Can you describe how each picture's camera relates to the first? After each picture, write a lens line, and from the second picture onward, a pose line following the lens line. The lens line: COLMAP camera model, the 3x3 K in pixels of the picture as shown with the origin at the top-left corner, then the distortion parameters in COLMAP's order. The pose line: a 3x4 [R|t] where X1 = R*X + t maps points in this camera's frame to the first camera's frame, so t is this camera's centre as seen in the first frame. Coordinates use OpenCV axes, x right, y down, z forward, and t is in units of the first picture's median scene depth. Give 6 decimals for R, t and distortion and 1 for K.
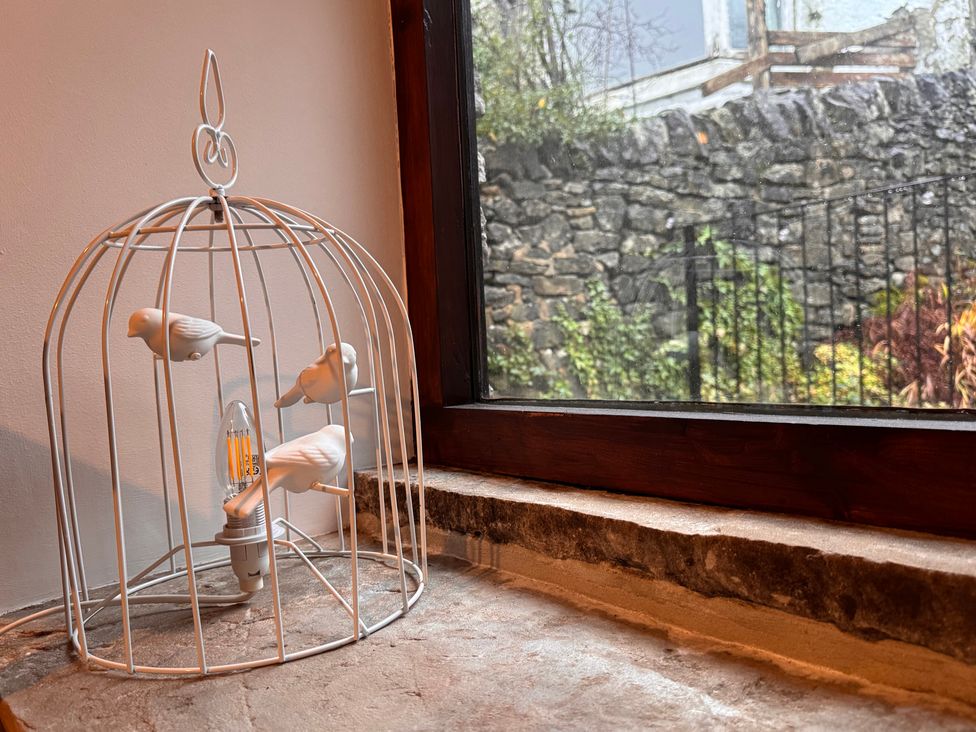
lens RADIAL K [[684.5, 0, 488.0], [0, 684.5, 366.0], [0, 0, 1]] dist [0.105793, -0.159305]
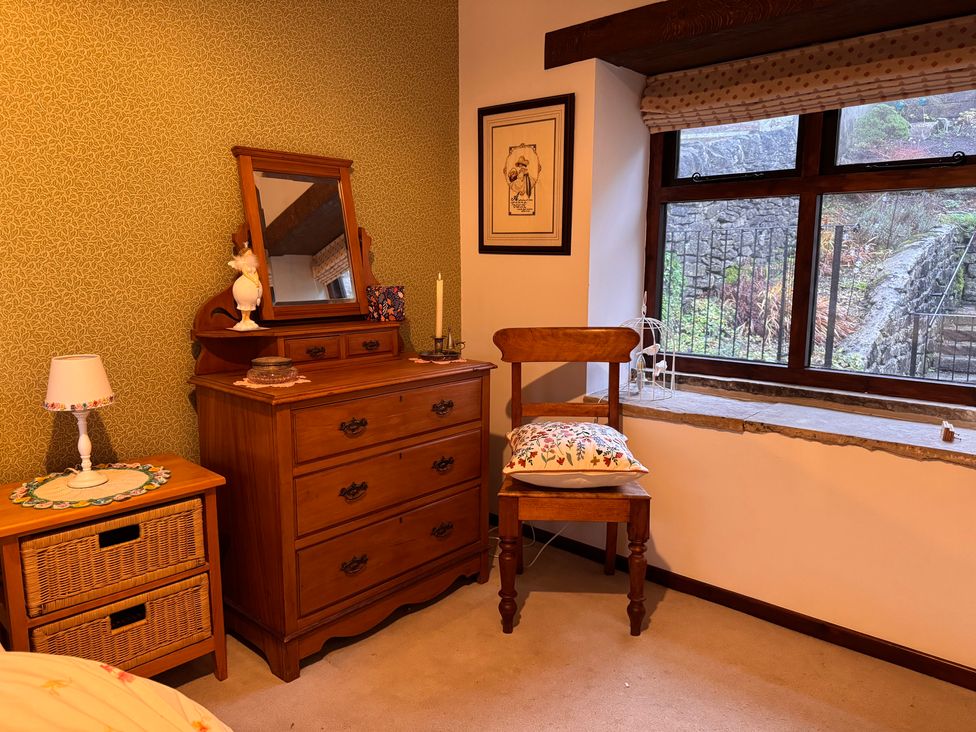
lens RADIAL K [[684.5, 0, 488.0], [0, 684.5, 366.0], [0, 0, 1]] dist [0.105793, -0.159305]
pose [[0.975754, -0.000905, 0.218868, -0.400715], [-0.028003, 0.991257, 0.128942, -0.075749], [-0.217071, -0.131944, 0.967197, -0.564370]]
